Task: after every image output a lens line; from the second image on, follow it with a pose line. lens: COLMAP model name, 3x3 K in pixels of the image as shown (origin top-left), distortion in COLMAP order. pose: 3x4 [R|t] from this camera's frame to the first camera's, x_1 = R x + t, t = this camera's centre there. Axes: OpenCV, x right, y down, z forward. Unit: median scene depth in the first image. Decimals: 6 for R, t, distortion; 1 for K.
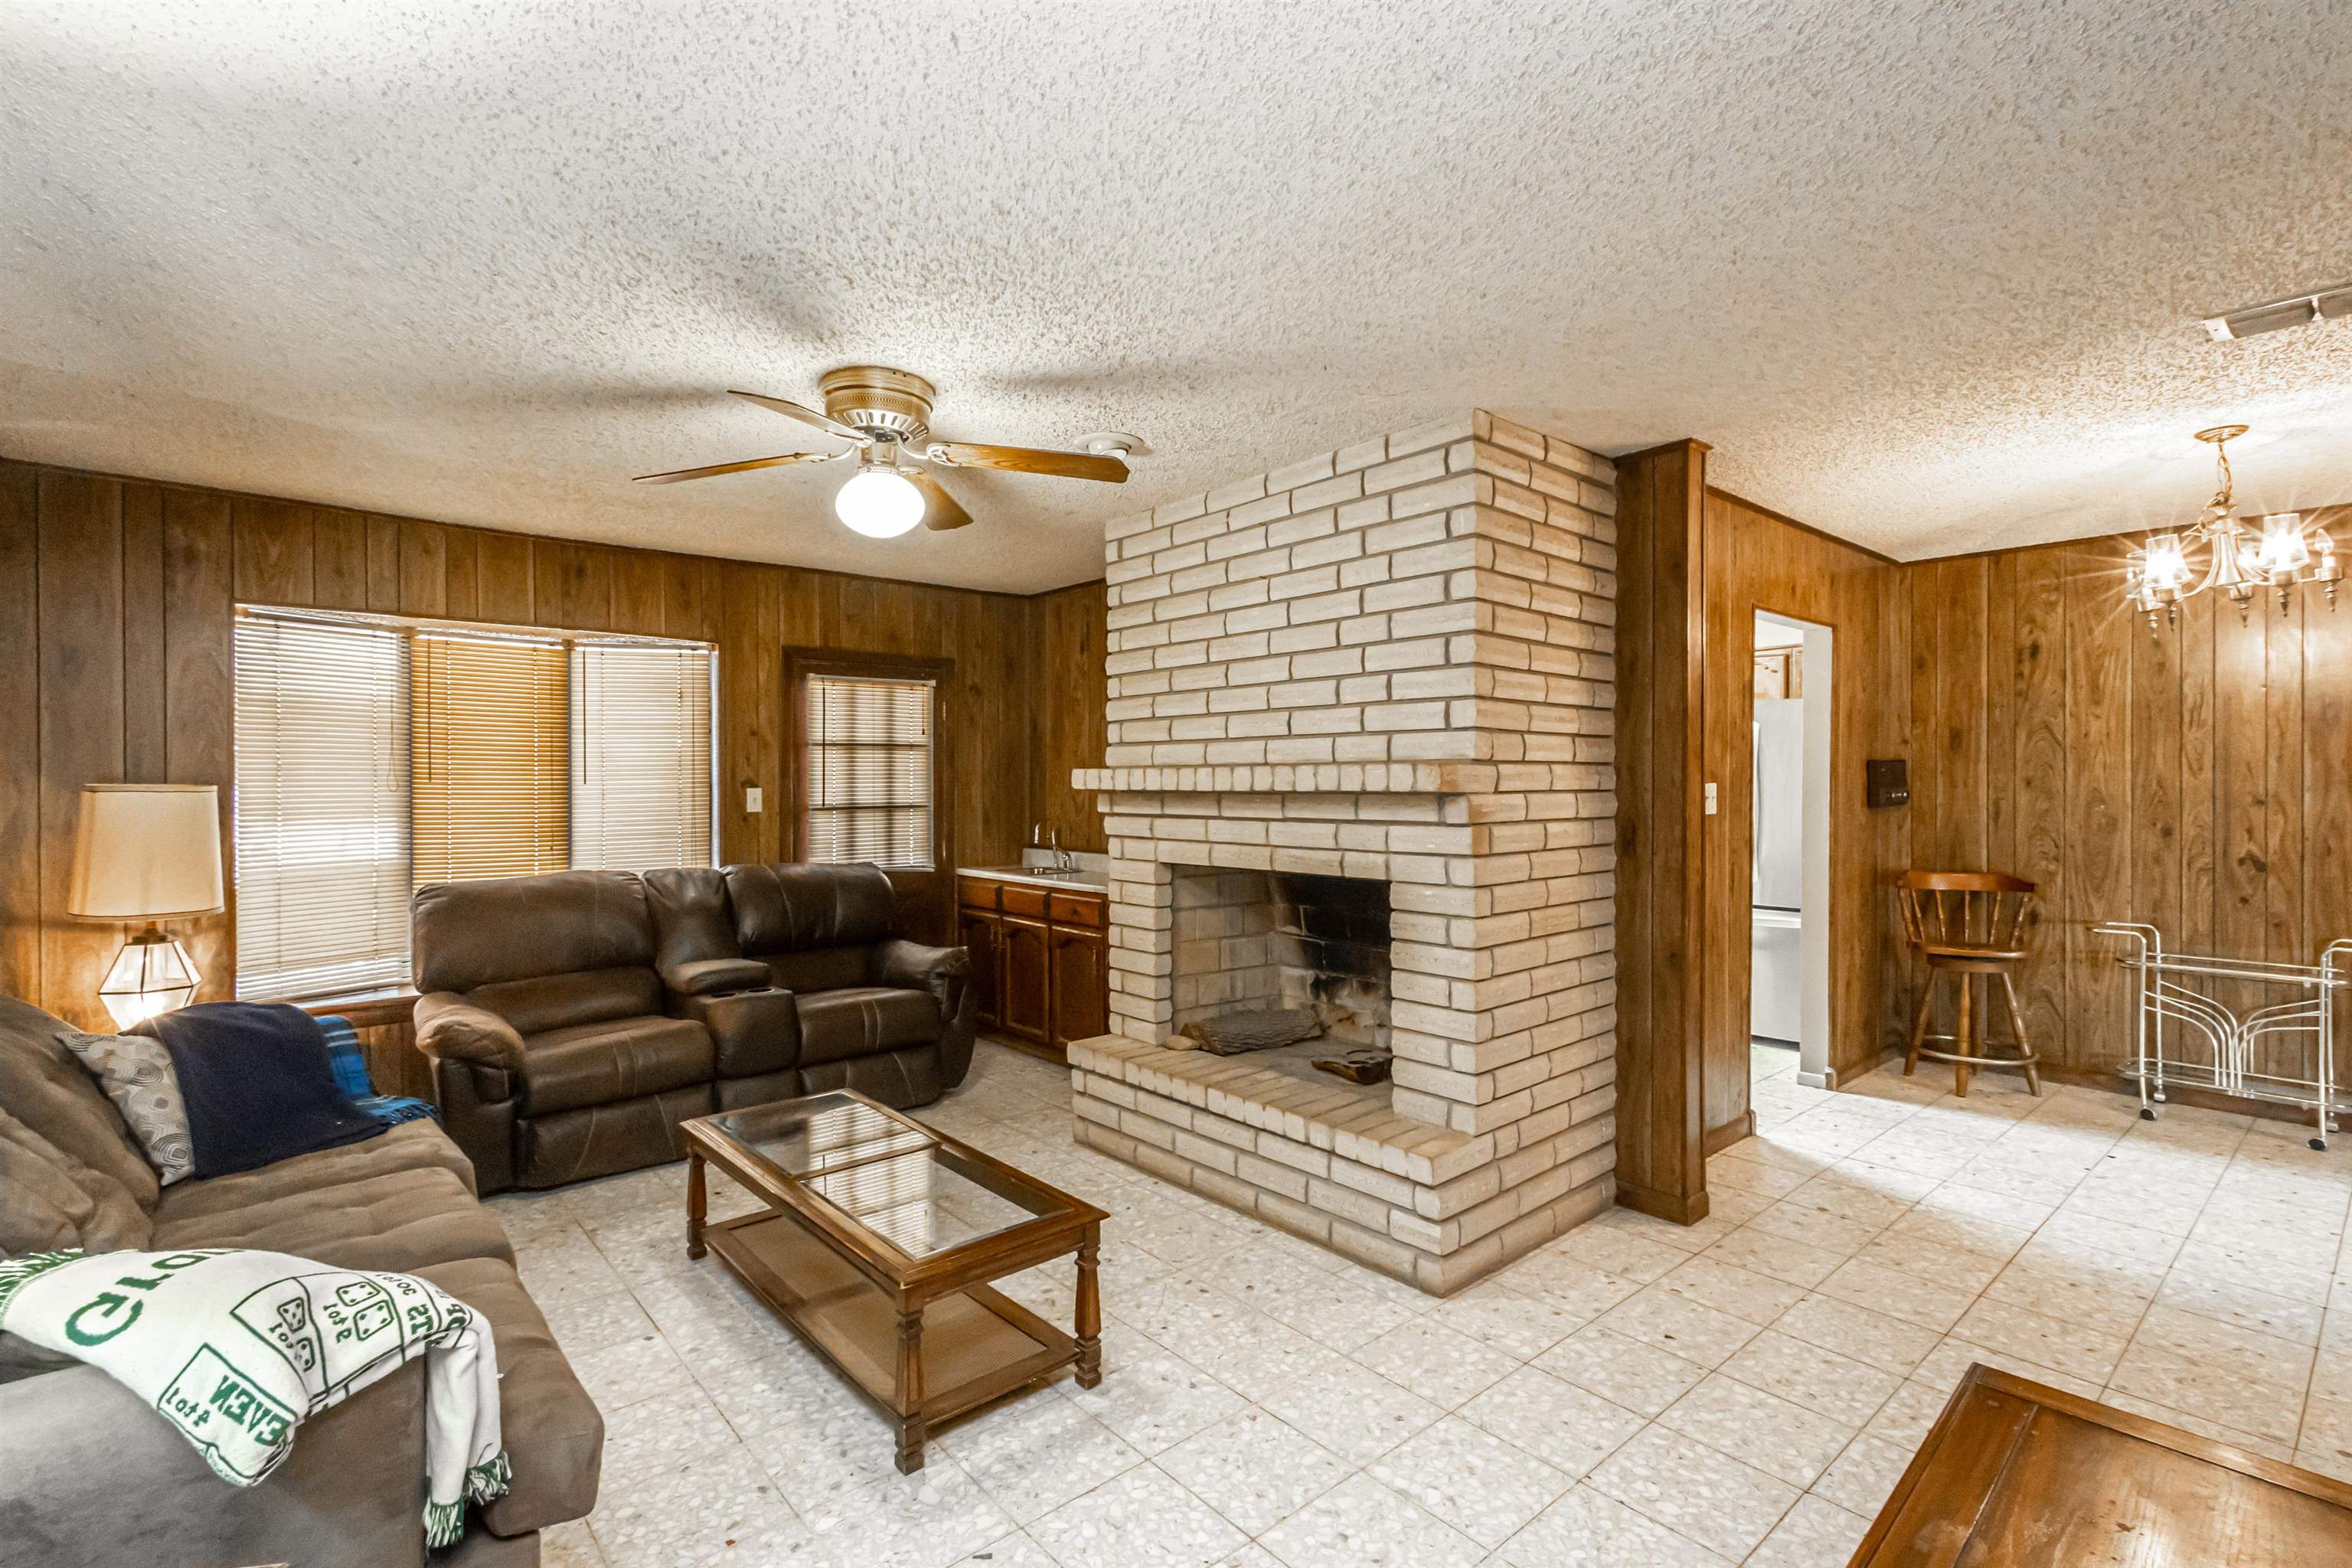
lens RADIAL K [[1079.8, 0, 1178.0], [0, 1079.8, 778.3], [0, 0, 1]] dist [0.010013, -0.003392]
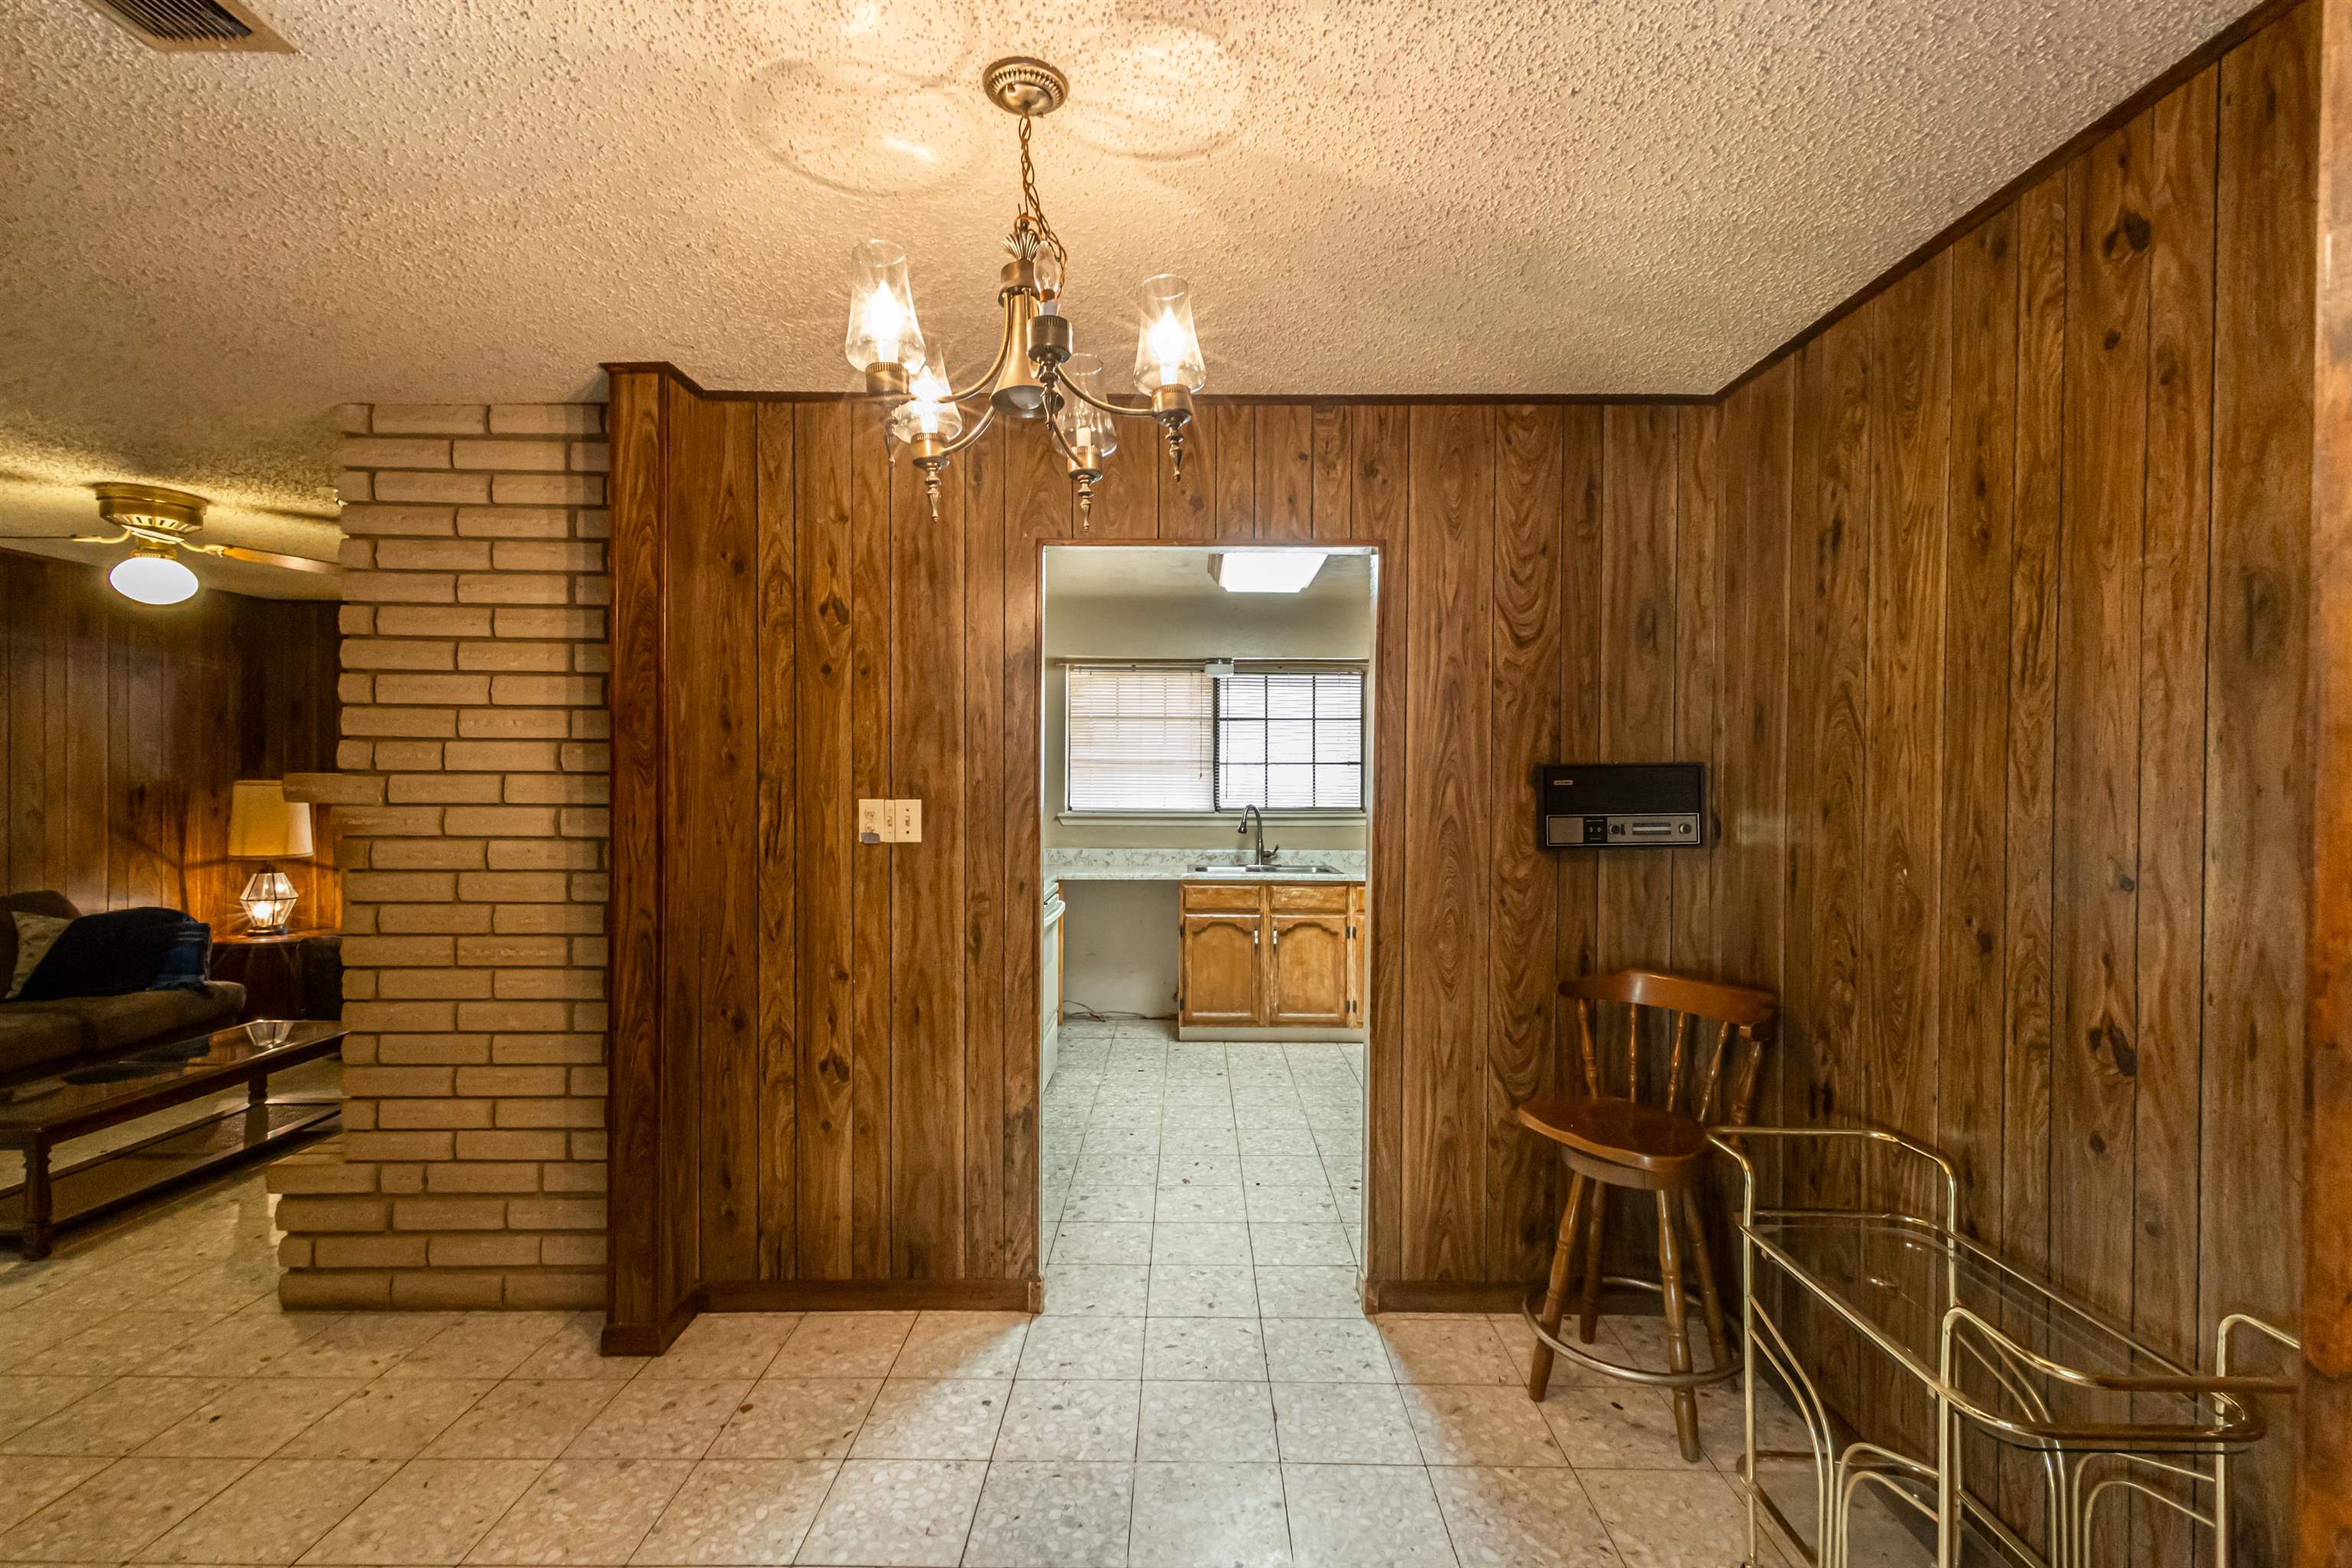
lens RADIAL K [[1079.8, 0, 1189.1], [0, 1079.8, 780.3], [0, 0, 1]] dist [0.010013, -0.003392]
pose [[0.754690, 0.010109, -0.656004, 1.047795], [-0.006649, 0.999948, 0.007759, -0.014489], [0.656048, -0.001494, 0.754717, 0.543724]]
